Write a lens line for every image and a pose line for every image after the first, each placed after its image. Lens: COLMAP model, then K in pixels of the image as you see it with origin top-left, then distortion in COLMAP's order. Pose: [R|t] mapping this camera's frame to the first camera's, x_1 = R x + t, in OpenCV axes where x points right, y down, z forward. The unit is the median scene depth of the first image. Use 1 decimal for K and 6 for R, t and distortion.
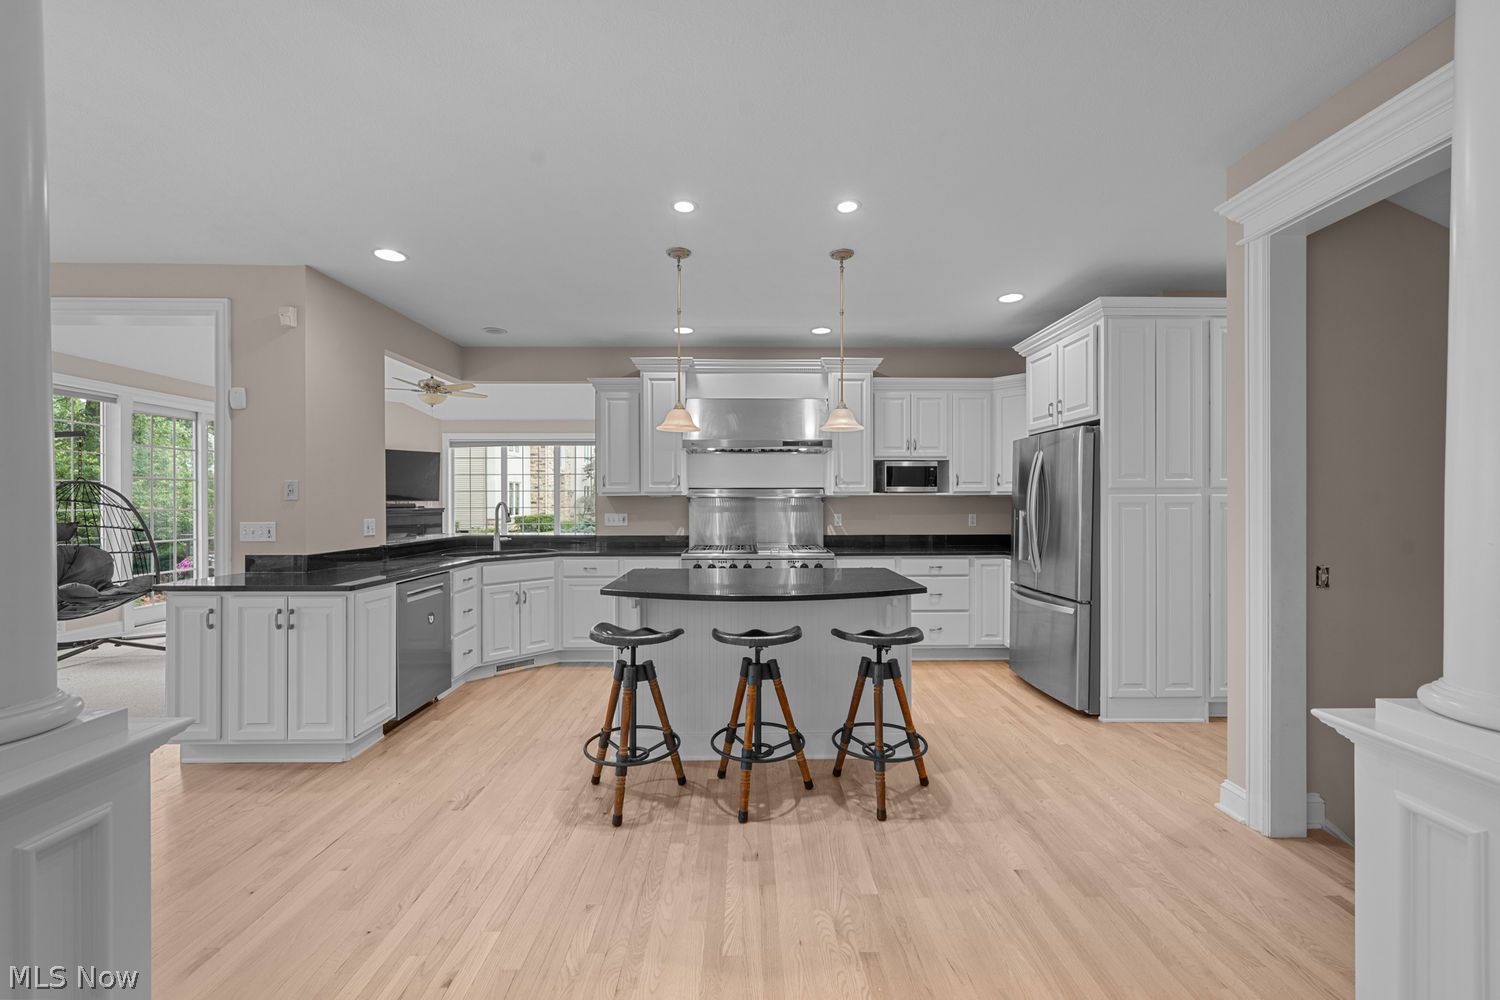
lens RADIAL K [[587.4, 0, 752.5], [0, 587.4, 503.2], [0, 0, 1]] dist [-0.000446, 0.000040]
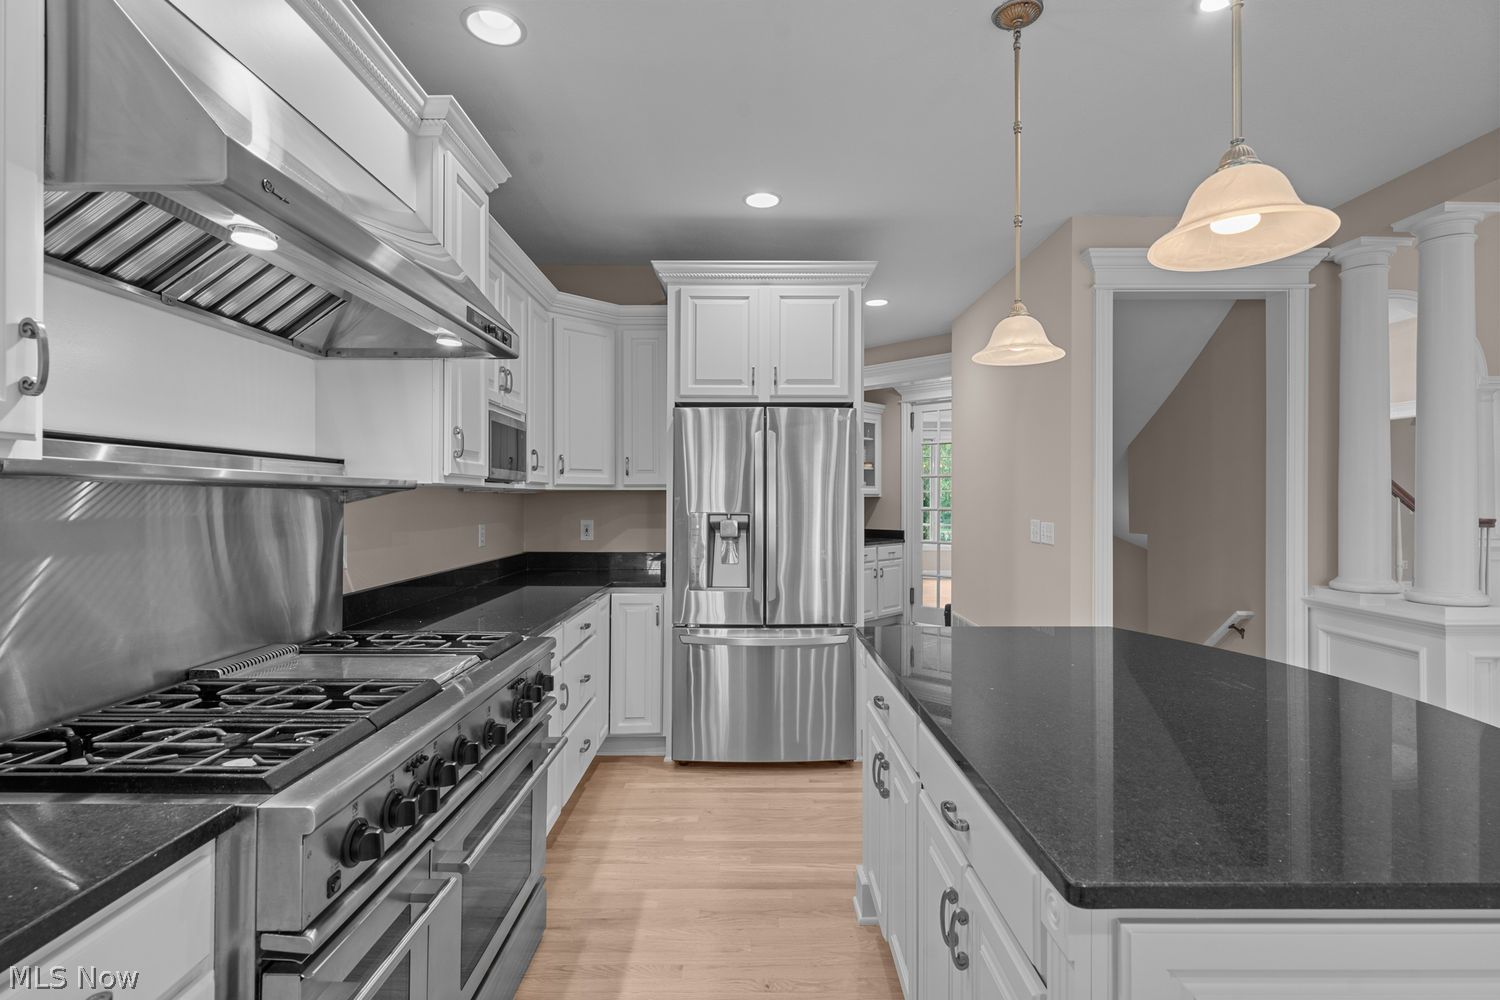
lens RADIAL K [[711.8, 0, 751.3], [0, 711.8, 493.9], [0, 0, 1]] dist [0.005356, 0.000162]
pose [[0.010919, 0.008594, 0.999903, -0.427050], [0.004239, 0.999954, -0.008640, -0.004077], [-0.999931, 0.004333, 0.010882, 1.130971]]
